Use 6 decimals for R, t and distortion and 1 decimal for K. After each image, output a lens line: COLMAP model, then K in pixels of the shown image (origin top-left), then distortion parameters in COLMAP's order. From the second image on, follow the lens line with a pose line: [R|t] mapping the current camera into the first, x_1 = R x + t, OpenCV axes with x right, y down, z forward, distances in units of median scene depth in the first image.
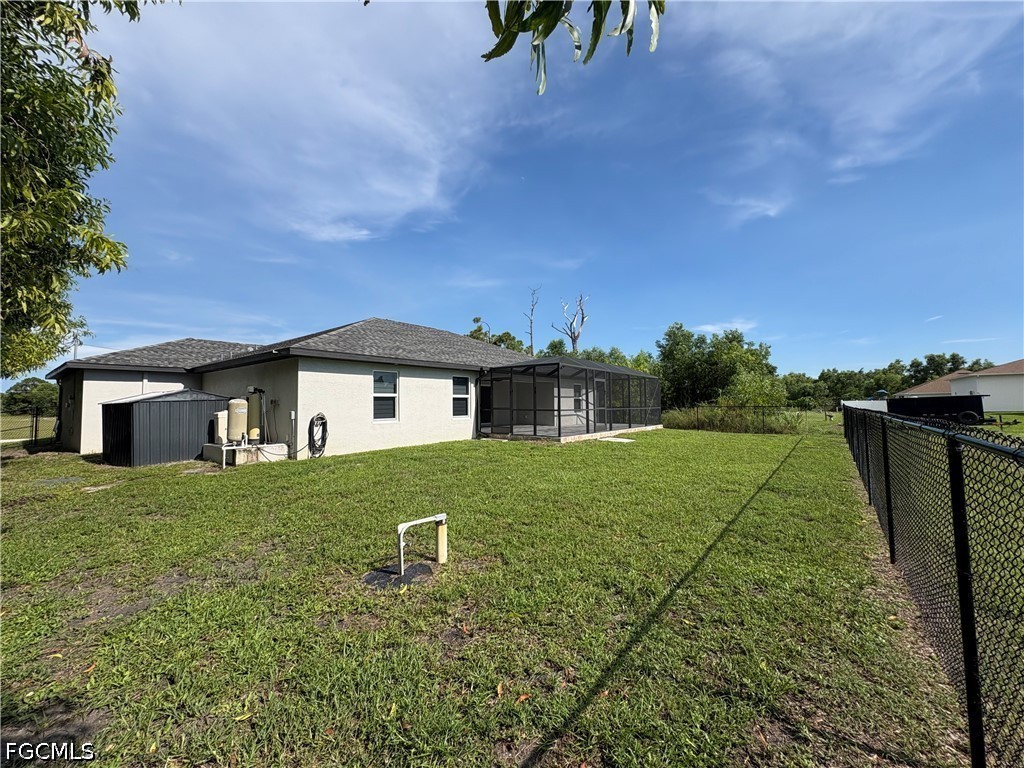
lens RADIAL K [[408.7, 0, 513.4], [0, 408.7, 389.5], [0, 0, 1]] dist [0.003263, -0.000704]
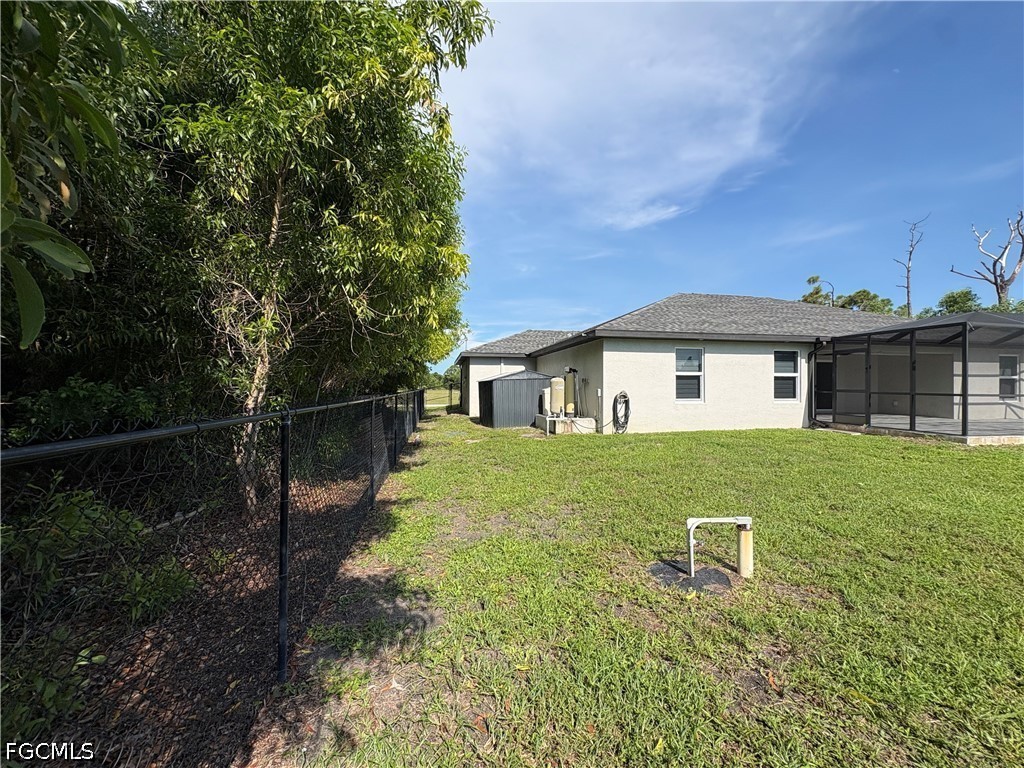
lens RADIAL K [[408.7, 0, 512.8], [0, 408.7, 384.3], [0, 0, 1]] dist [0.003263, -0.000704]
pose [[0.750006, 0.009940, -0.661356, 0.005210], [0.013391, 0.999454, 0.030207, 0.006687], [0.661296, -0.031512, 0.749463, 0.049165]]
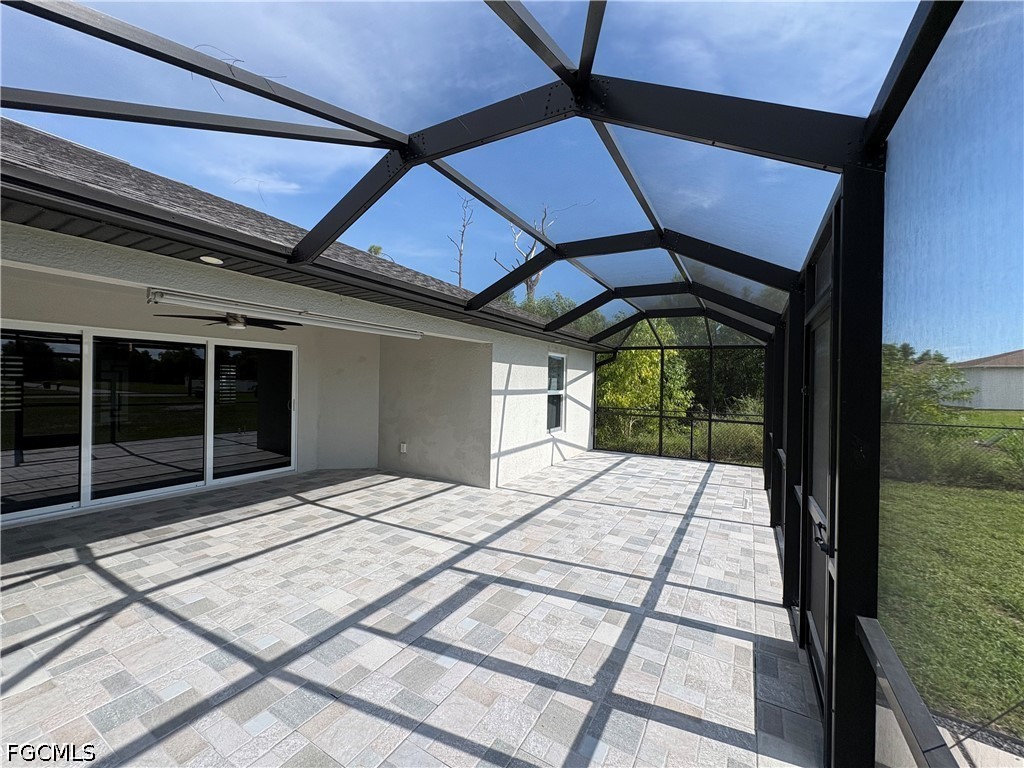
lens RADIAL K [[408.7, 0, 509.5], [0, 408.7, 387.2], [0, 0, 1]] dist [0.003263, -0.000704]
pose [[0.989673, 0.028531, 0.140472, 0.178099], [-0.036152, 0.997993, 0.052000, -0.005779], [-0.138707, -0.056541, 0.988718, 1.789084]]
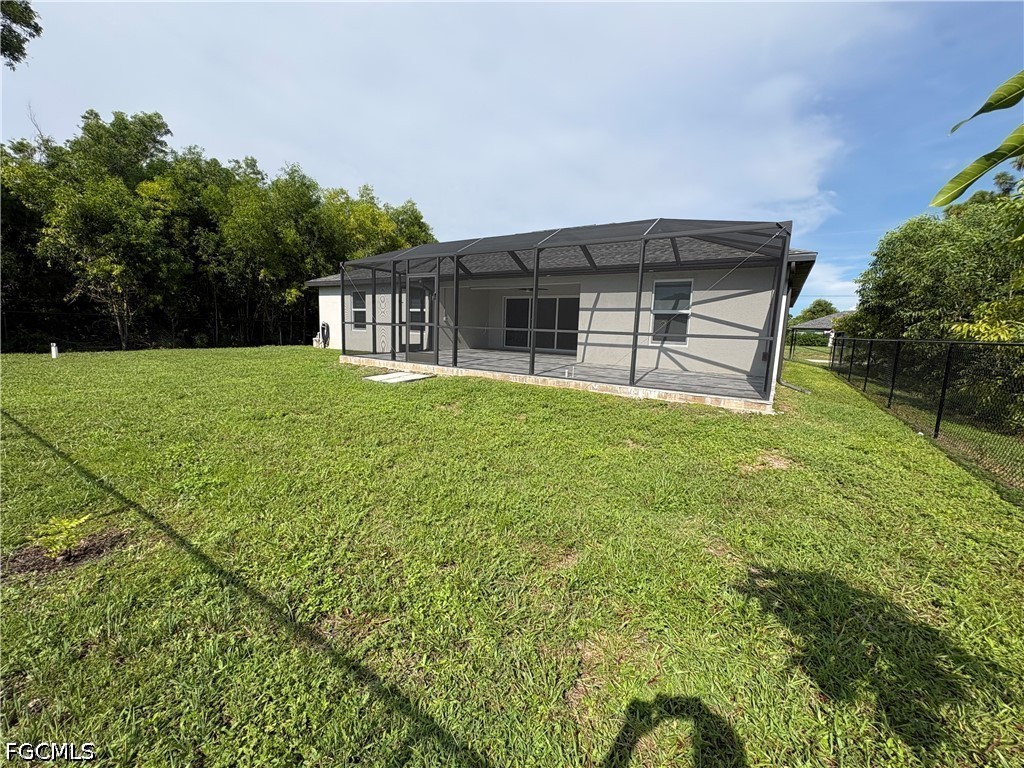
lens RADIAL K [[408.7, 0, 512.5], [0, 408.7, 382.1], [0, 0, 1]] dist [0.003263, -0.000704]
pose [[0.103106, 0.144923, -0.984056, 1.686253], [0.006180, 0.989216, 0.146330, 0.085892], [0.994651, -0.021169, 0.101099, 2.161759]]
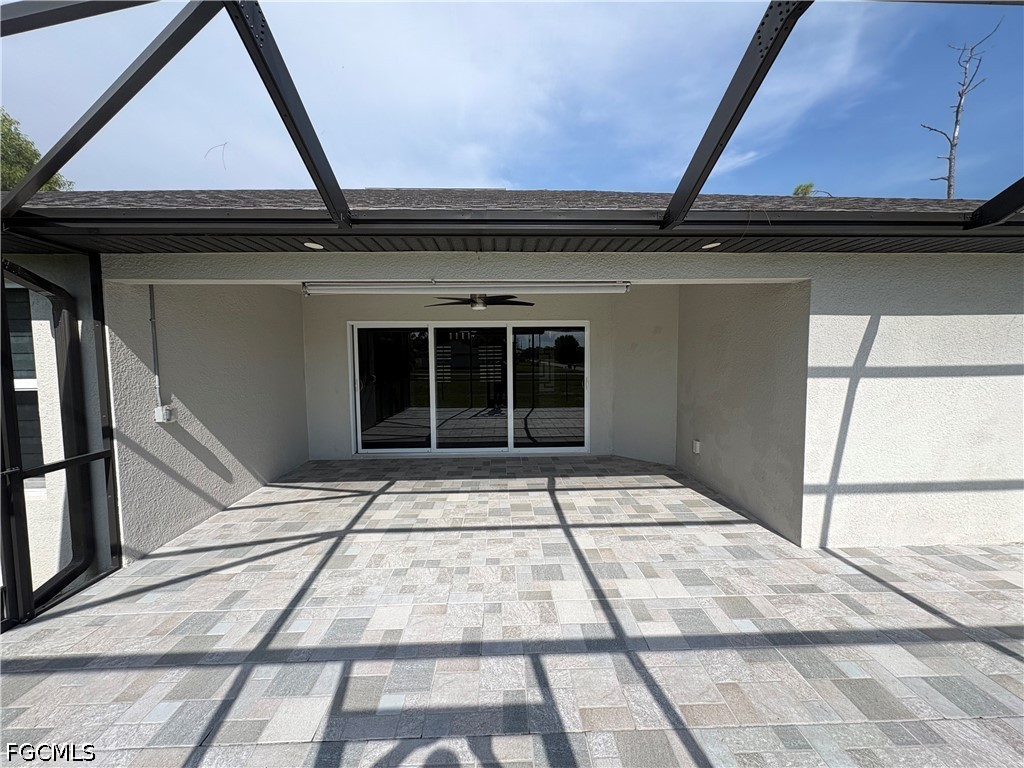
lens RADIAL K [[408.7, 0, 512.2], [0, 408.7, 382.2], [0, 0, 1]] dist [0.003263, -0.000704]
pose [[0.650399, 0.053553, -0.757703, 0.372611], [0.032100, 0.994683, 0.097857, 0.005368], [0.758914, -0.087969, 0.645221, 2.056979]]
